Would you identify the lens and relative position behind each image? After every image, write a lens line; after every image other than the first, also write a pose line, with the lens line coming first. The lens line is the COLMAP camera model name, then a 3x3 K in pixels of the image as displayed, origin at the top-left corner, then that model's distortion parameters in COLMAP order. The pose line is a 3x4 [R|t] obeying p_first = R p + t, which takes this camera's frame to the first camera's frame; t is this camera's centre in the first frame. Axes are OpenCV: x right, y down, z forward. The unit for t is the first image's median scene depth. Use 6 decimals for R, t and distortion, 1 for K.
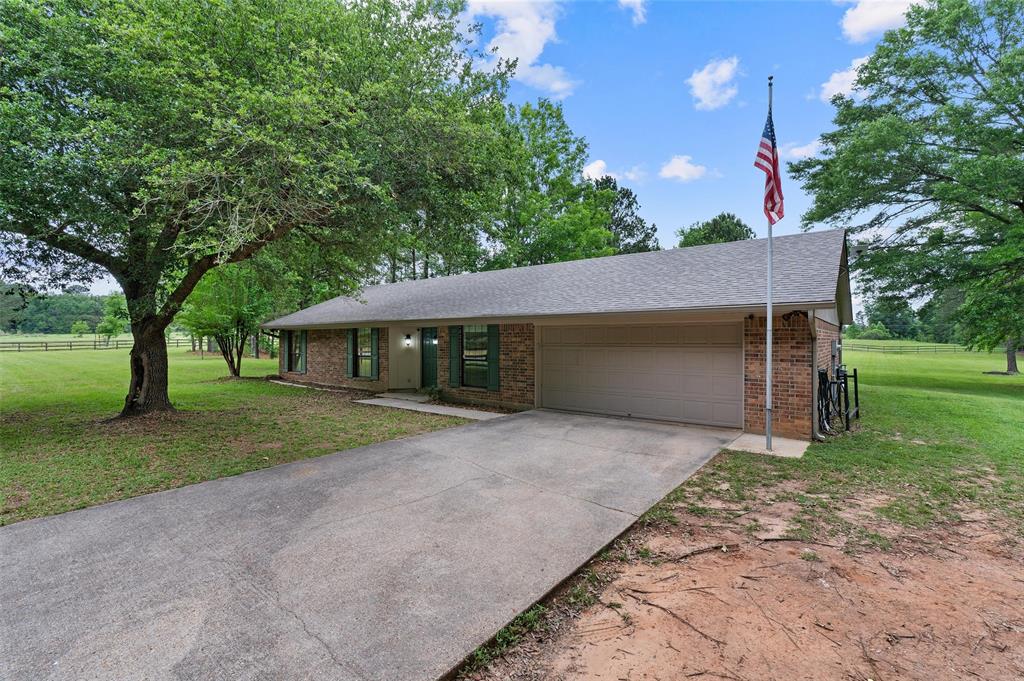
lens RADIAL K [[457.7, 0, 512.2], [0, 457.7, 337.0], [0, 0, 1]] dist [-0.008226, 0.001895]
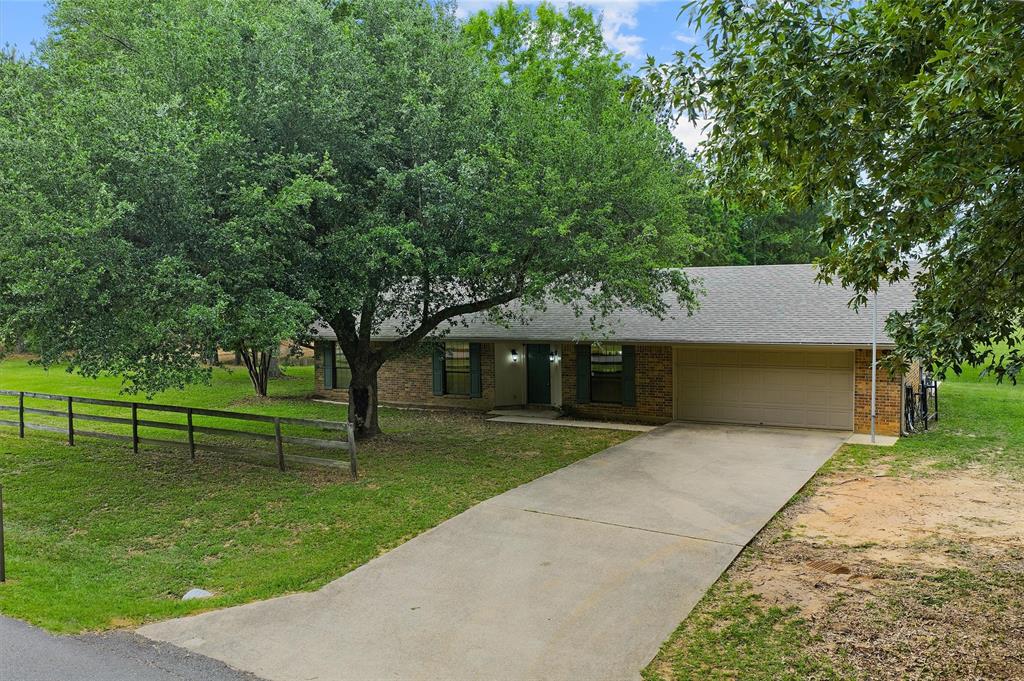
lens RADIAL K [[838.3, 0, 511.5], [0, 838.3, 341.2], [0, 0, 1]] dist [0.026359, -0.009029]
pose [[0.990914, -0.020249, 0.132963, -0.660793], [0.012794, 0.998310, 0.056684, -0.174571], [-0.133886, -0.054468, 0.989499, -1.057916]]
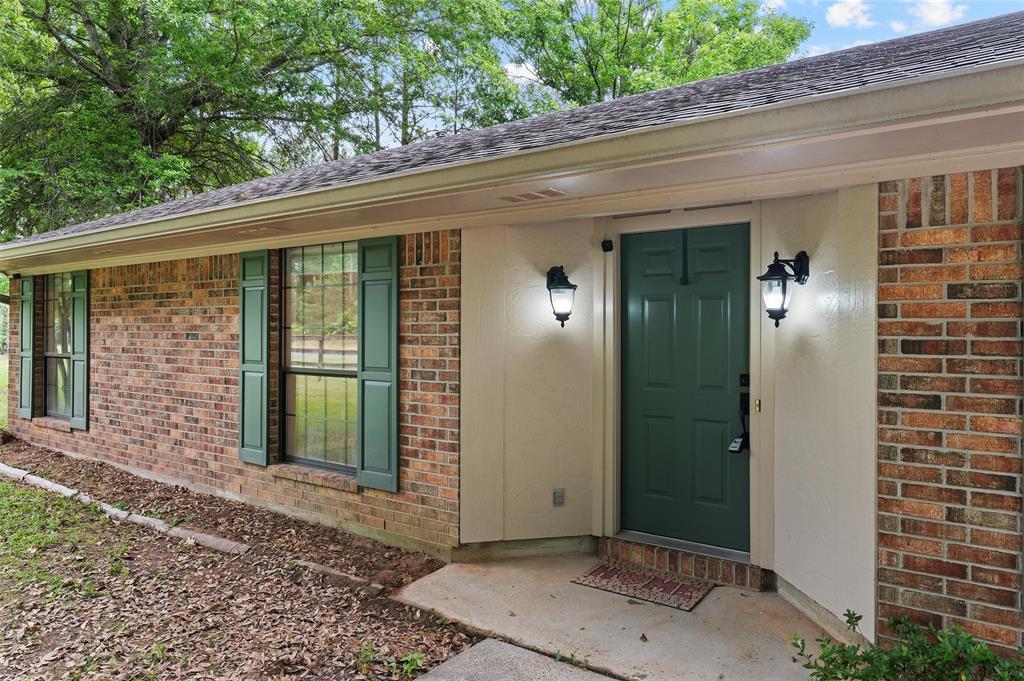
lens RADIAL K [[685.6, 0, 513.1], [0, 685.6, 333.4], [0, 0, 1]] dist [0.004893, 0.000690]
pose [[0.999314, -0.000263, 0.037024, -0.364231], [-0.000387, 0.999846, 0.017560, 0.025821], [-0.037023, -0.017562, 0.999160, 0.995707]]
